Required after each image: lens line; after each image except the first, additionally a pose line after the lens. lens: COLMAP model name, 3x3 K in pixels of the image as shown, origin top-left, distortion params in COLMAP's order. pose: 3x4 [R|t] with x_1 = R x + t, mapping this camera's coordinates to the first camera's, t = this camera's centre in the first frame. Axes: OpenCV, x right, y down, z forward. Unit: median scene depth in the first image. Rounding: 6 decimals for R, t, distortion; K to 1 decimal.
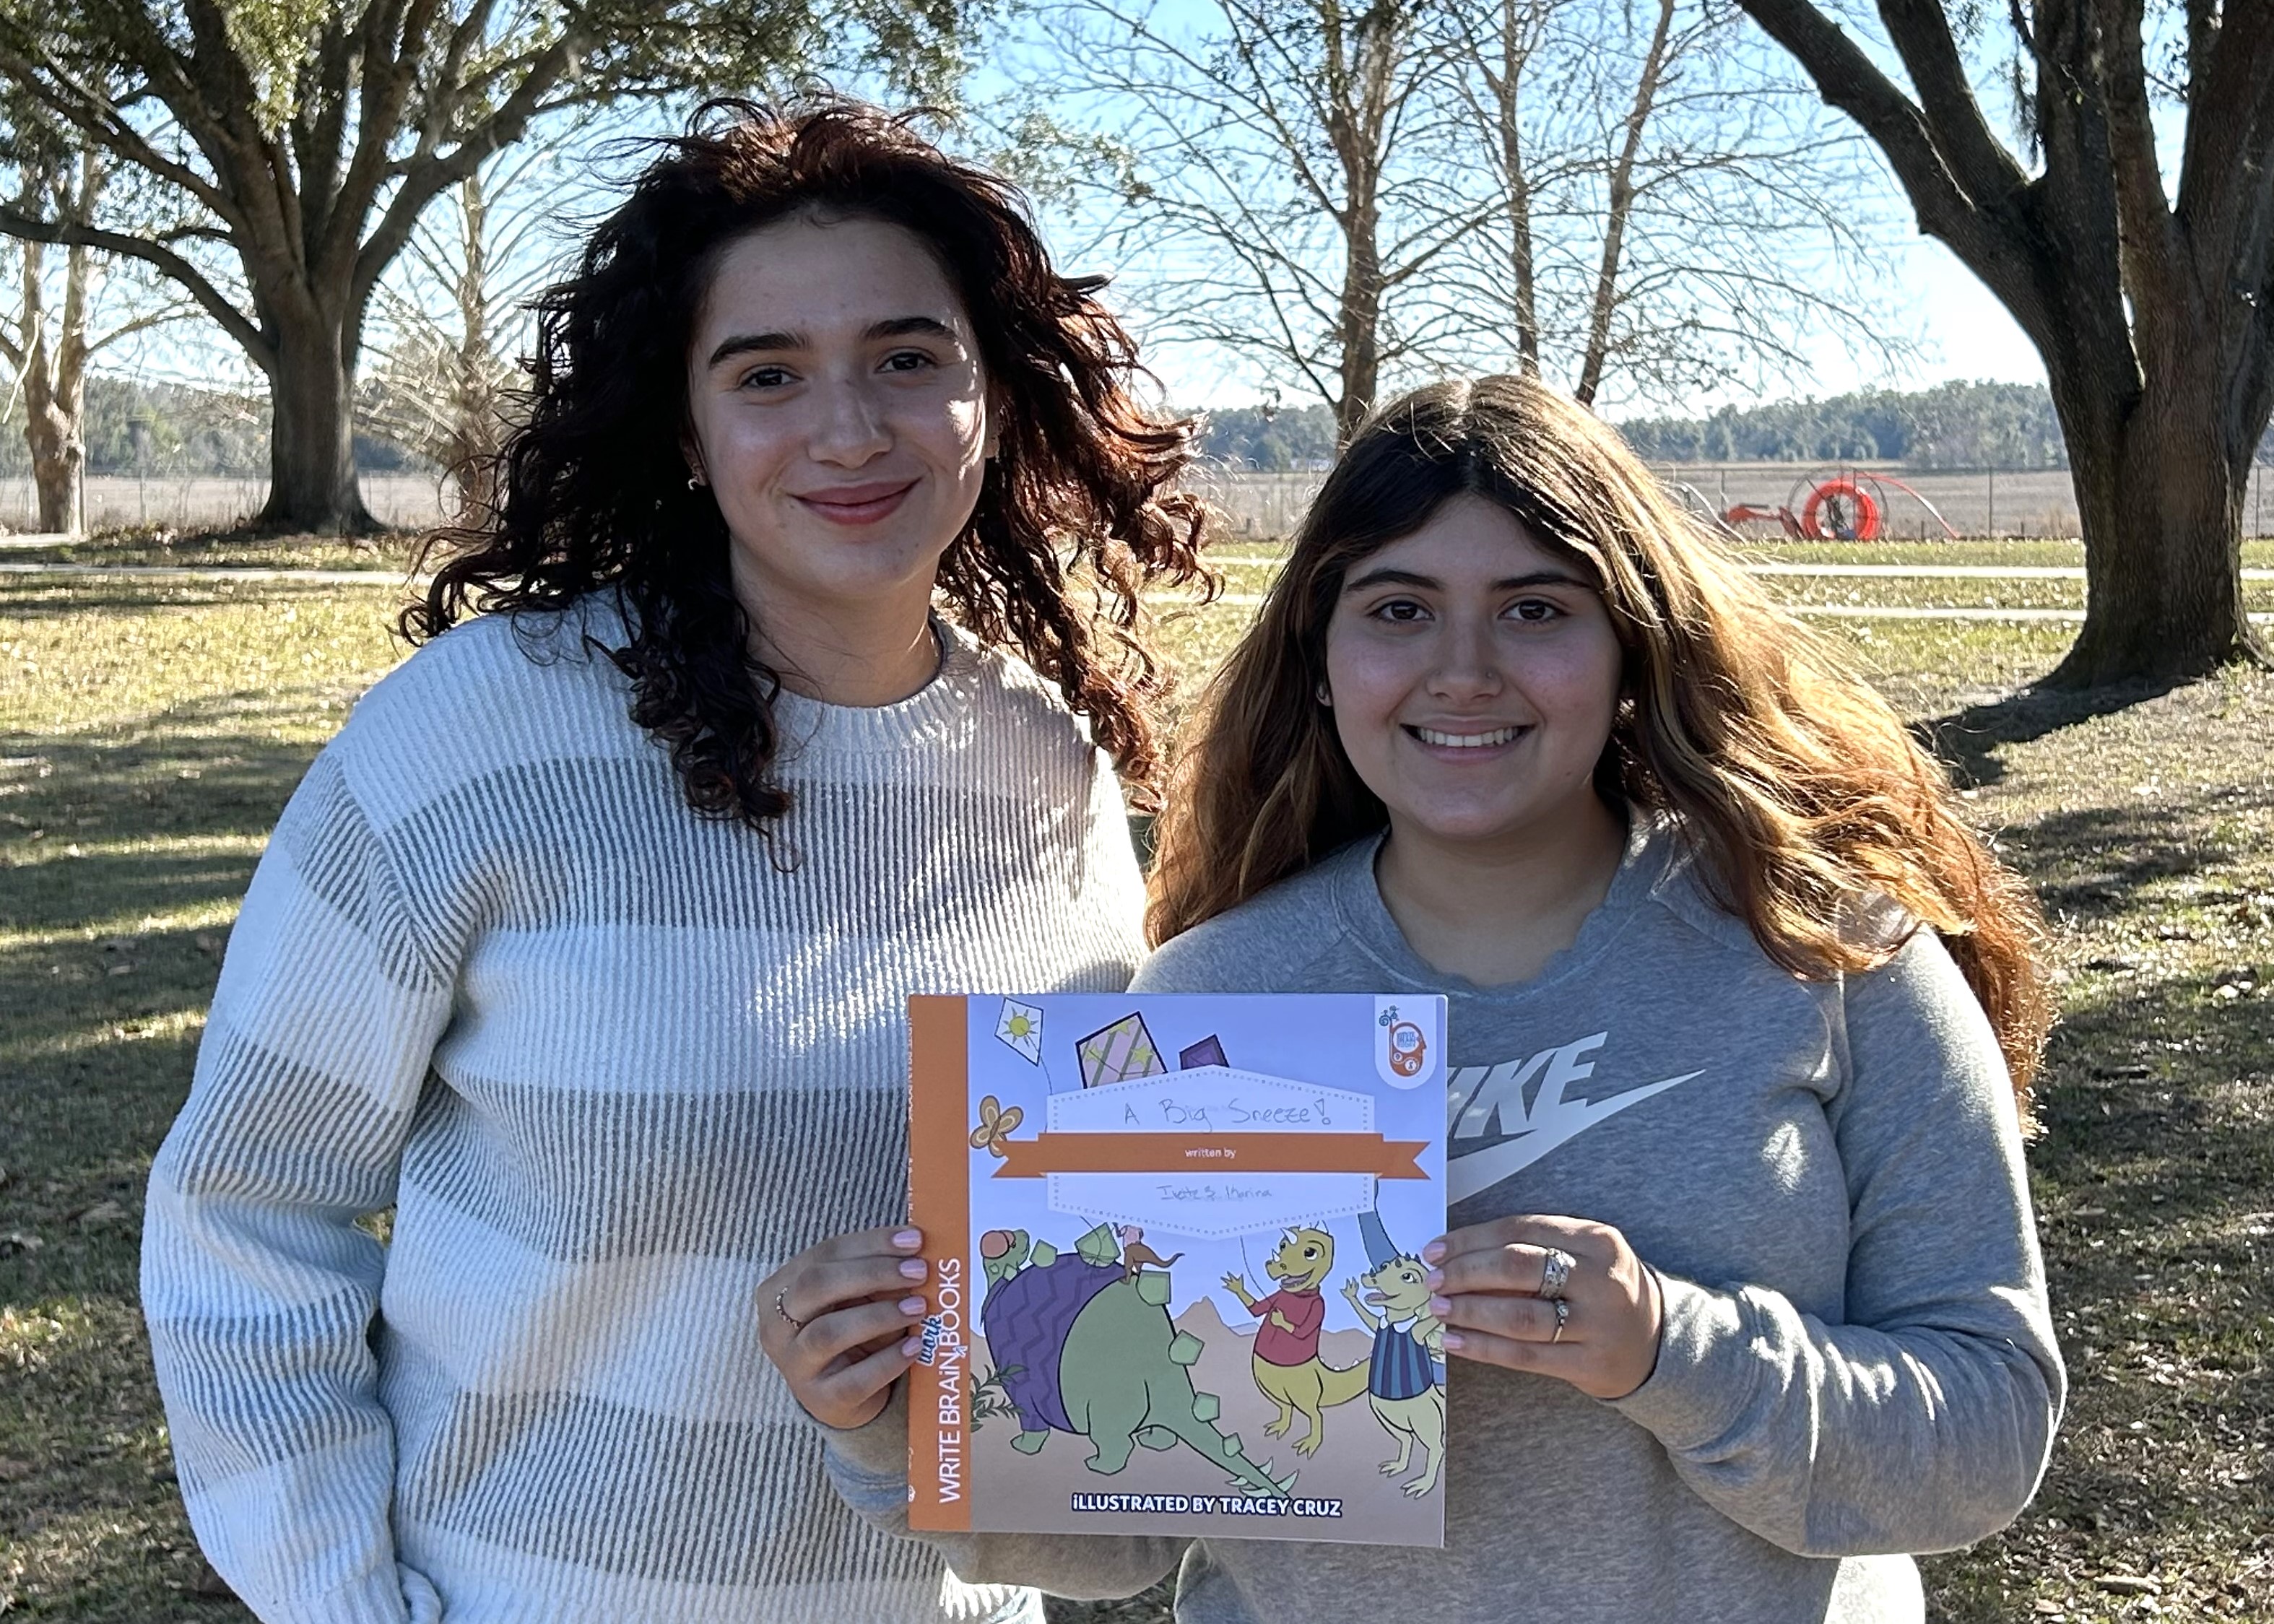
lens RADIAL K [[3568.7, 0, 1259.2], [0, 3568.7, 825.4], [0, 0, 1]] dist [0.145883, -0.442411]
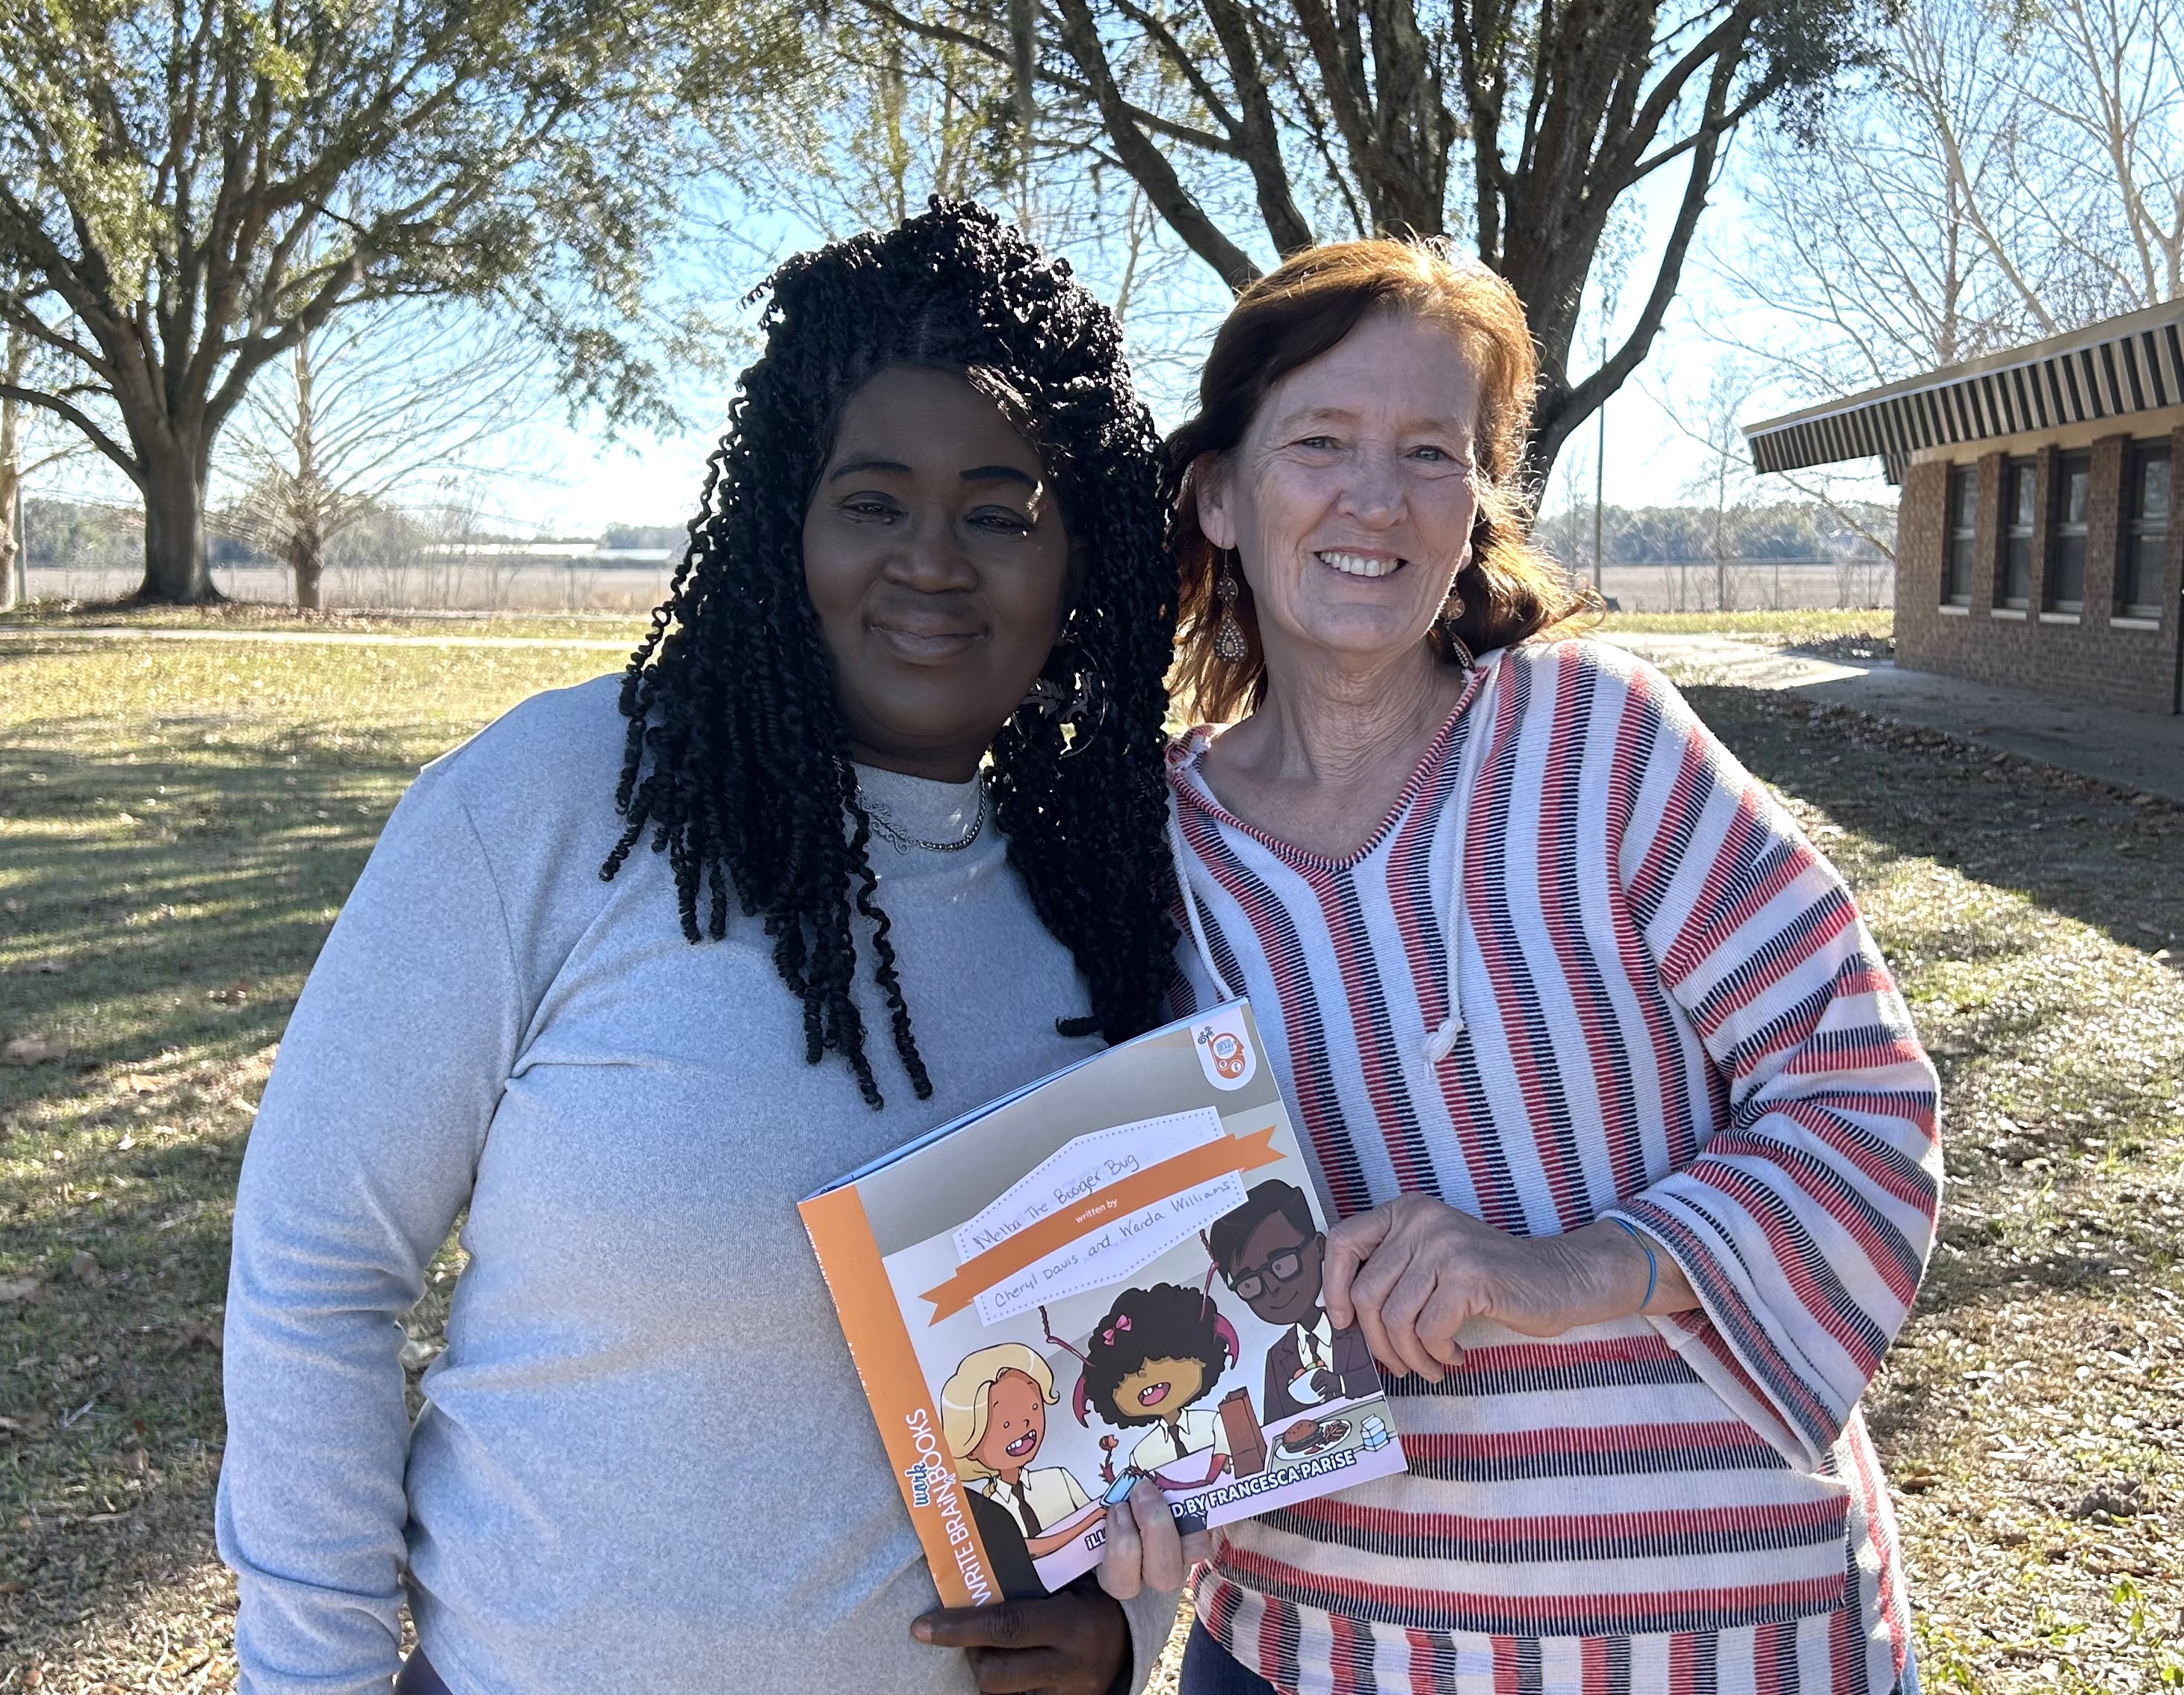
lens RADIAL K [[2293.6, 0, 1156.6], [0, 2293.6, 872.6], [0, 0, 1]] dist [0.018131, -0.031854]
pose [[0.993203, -0.012534, 0.115722, 0.010765], [0.009004, 0.999480, 0.030975, -0.000650], [-0.116050, -0.029722, 0.992799, 0.054550]]
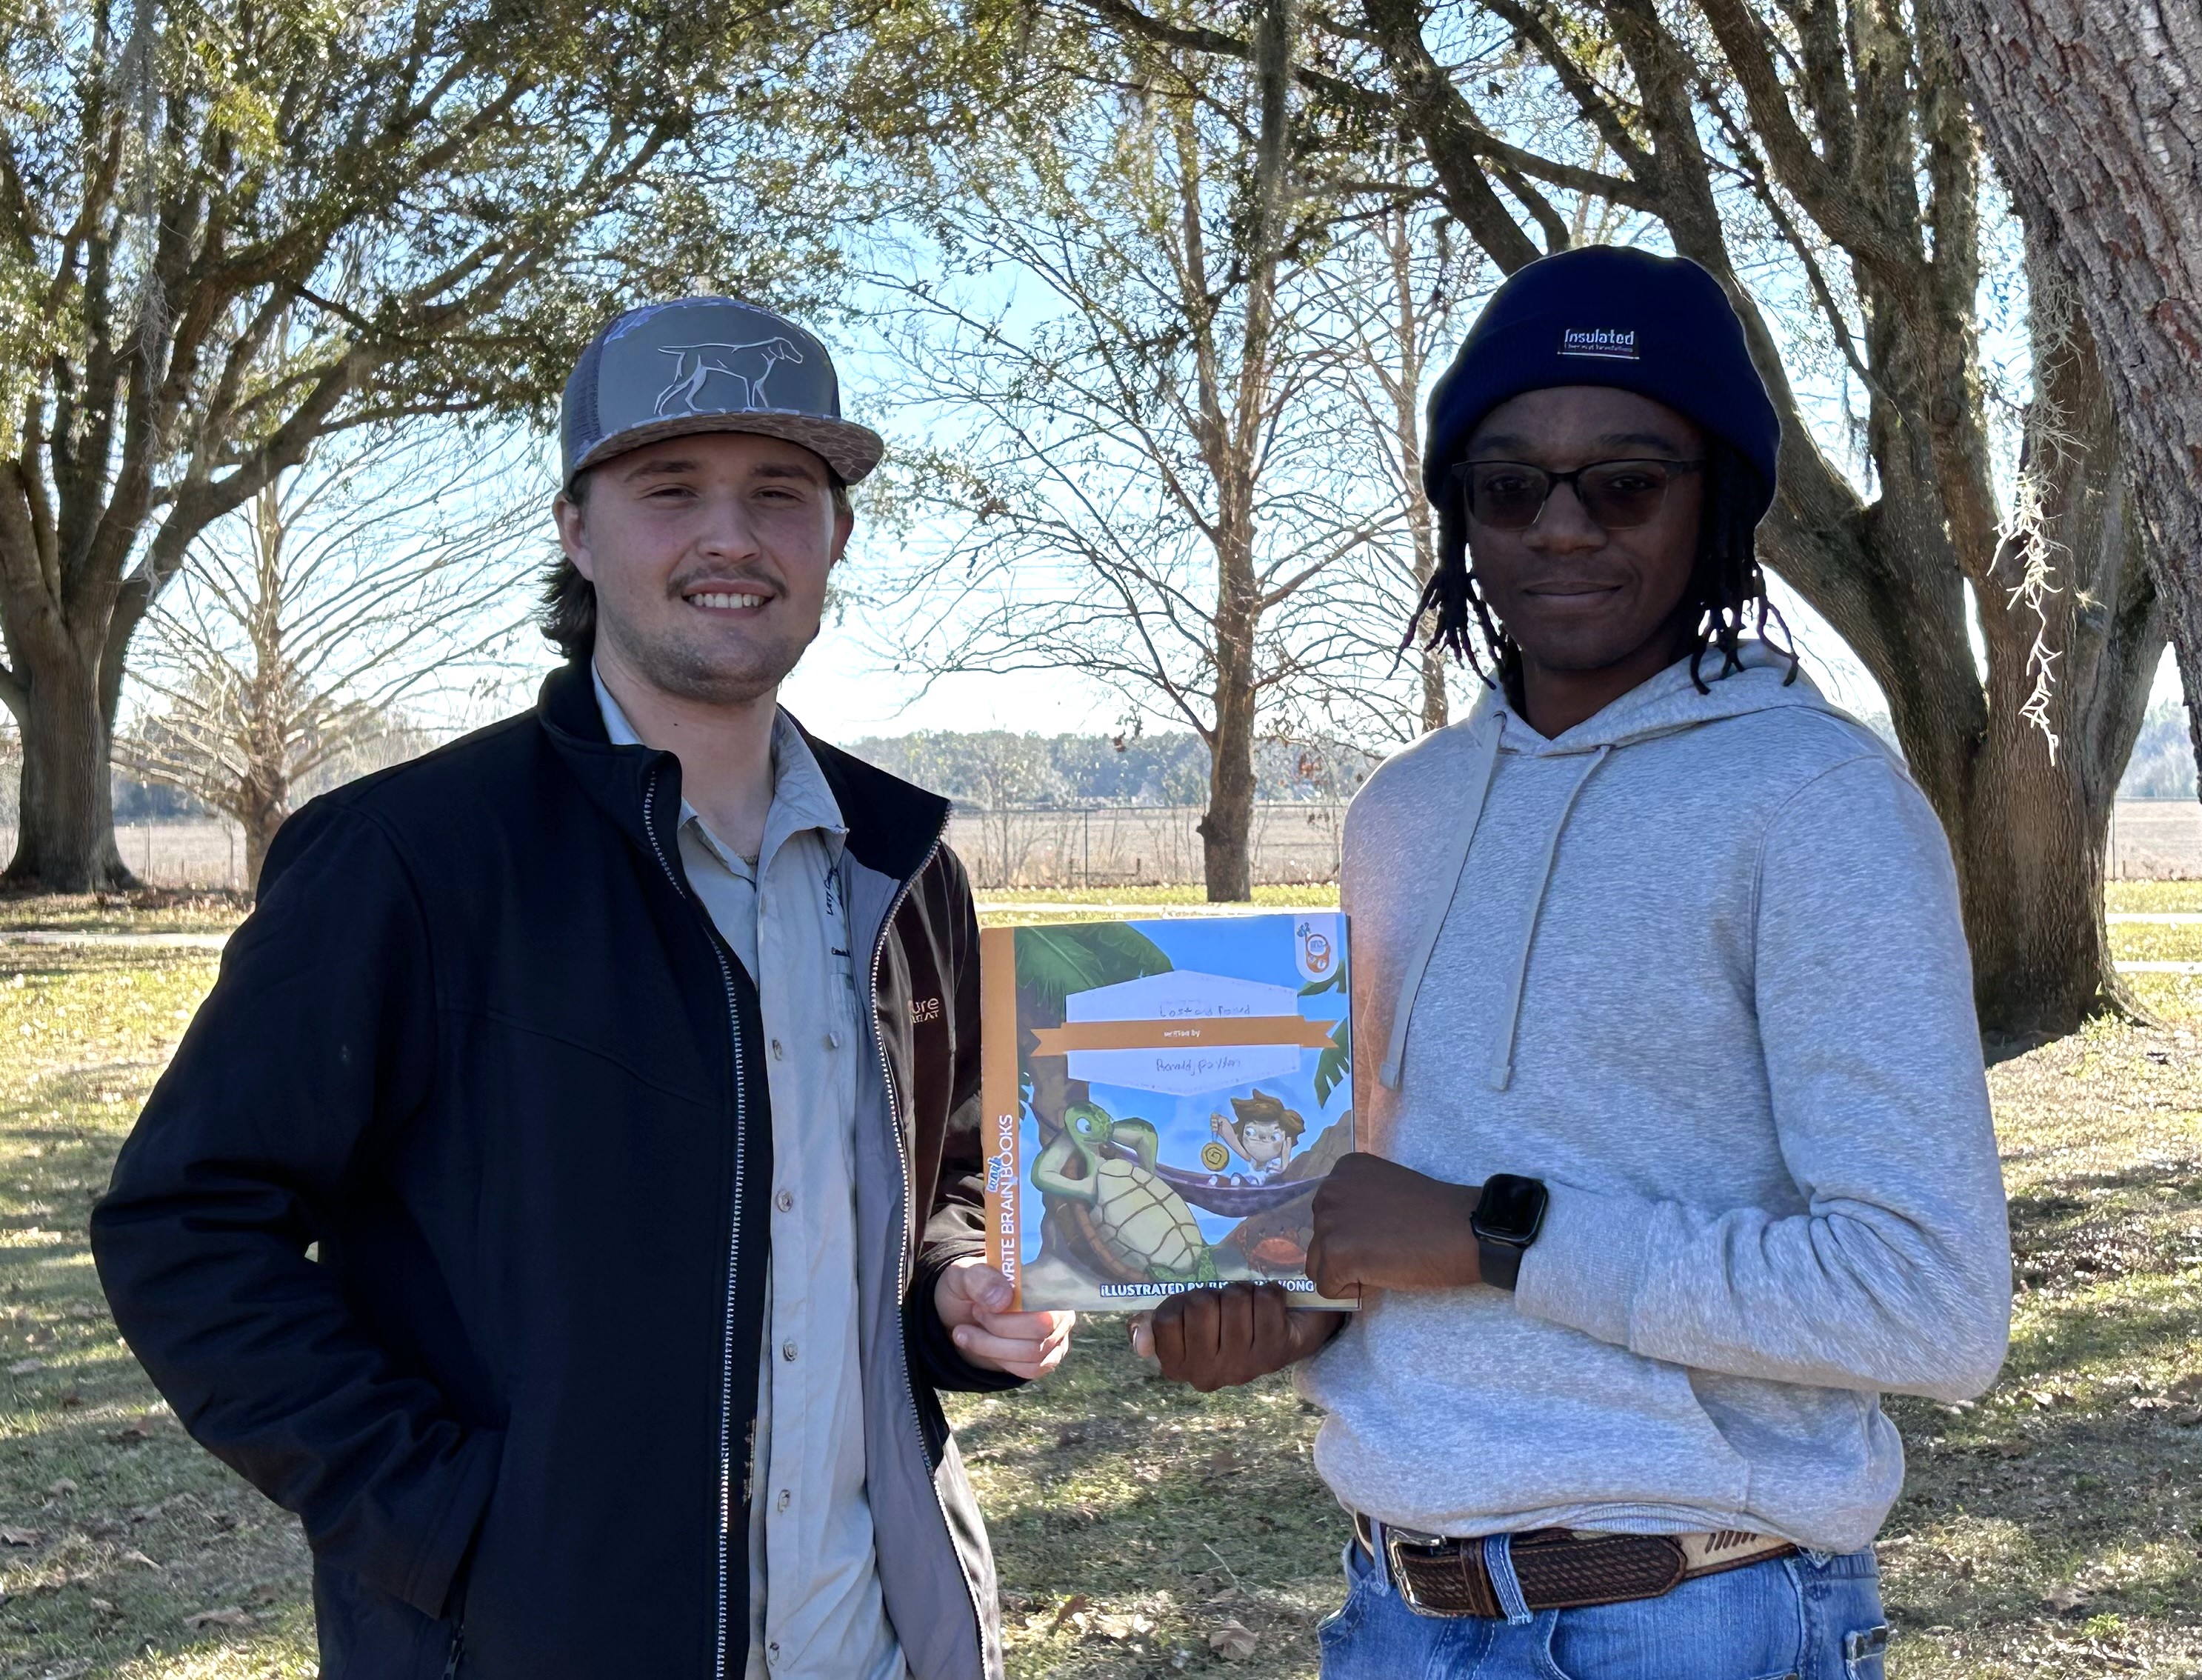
lens RADIAL K [[4211.6, 0, 1313.8], [0, 4211.6, 795.8], [0, 0, 1]] dist [0.126015, -0.299199]
pose [[0.999946, -0.008508, 0.006040, 0.041738], [0.009063, 0.995060, -0.098863, 0.003574], [-0.005170, 0.098912, 0.995083, -0.064468]]
